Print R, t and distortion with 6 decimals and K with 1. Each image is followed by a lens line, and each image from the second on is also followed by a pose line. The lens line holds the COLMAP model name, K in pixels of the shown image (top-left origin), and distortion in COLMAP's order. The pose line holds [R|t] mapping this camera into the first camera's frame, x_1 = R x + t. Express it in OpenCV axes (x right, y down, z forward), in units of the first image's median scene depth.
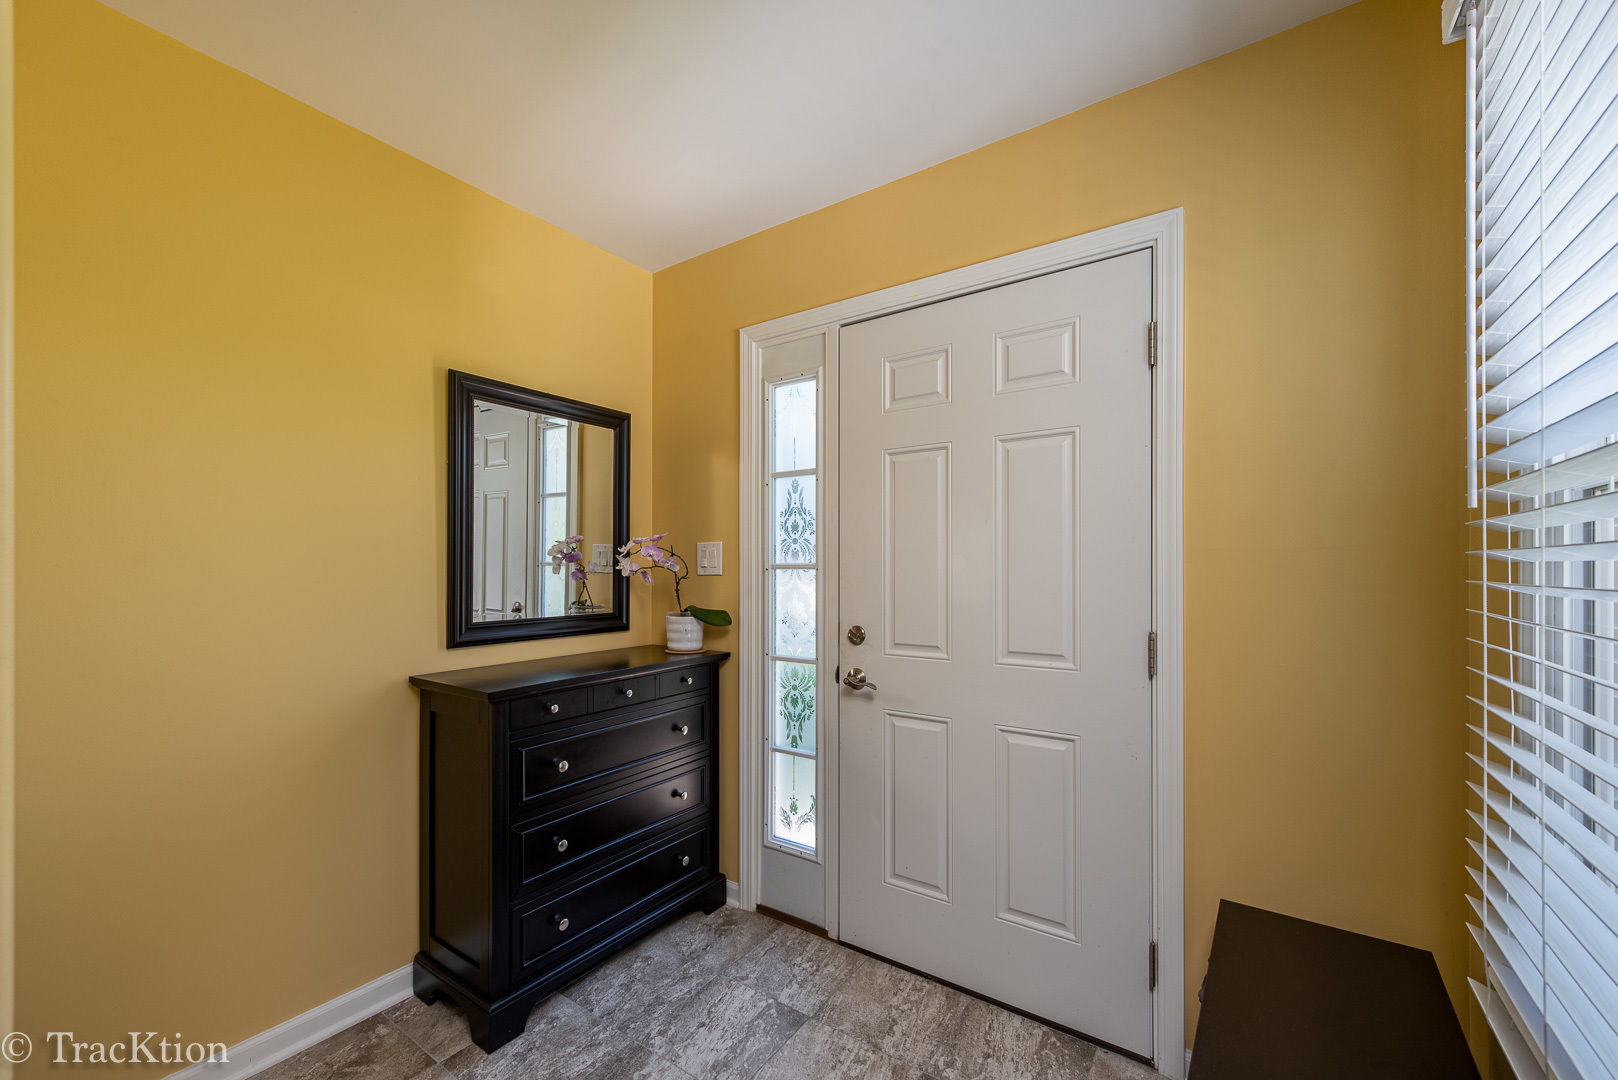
lens RADIAL K [[636.1, 0, 808.6], [0, 636.1, 552.5], [0, 0, 1]] dist [0.000185, -0.000007]
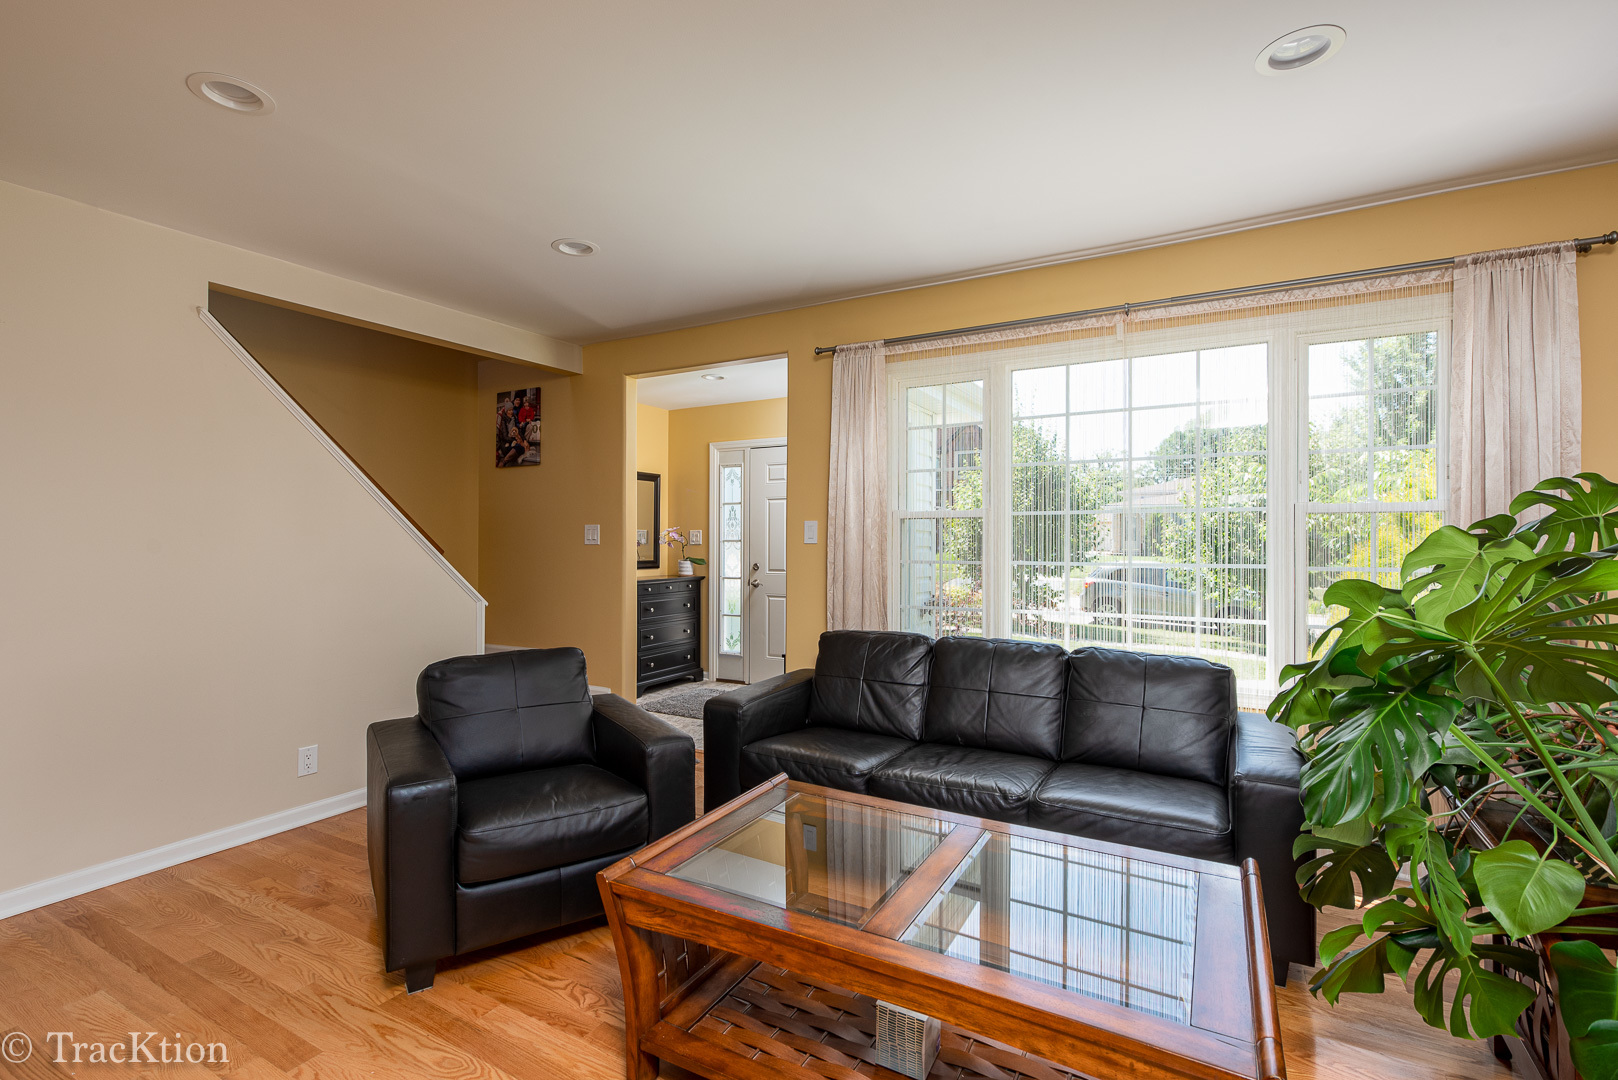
lens RADIAL K [[723.1, 0, 812.9], [0, 723.1, 540.7], [0, 0, 1]] dist [-0.000774, -0.000690]
pose [[0.995775, 0.001603, 0.091814, 0.033477], [-0.002659, 0.999932, 0.011384, -0.011306], [-0.091790, -0.011580, 0.995711, -1.840643]]
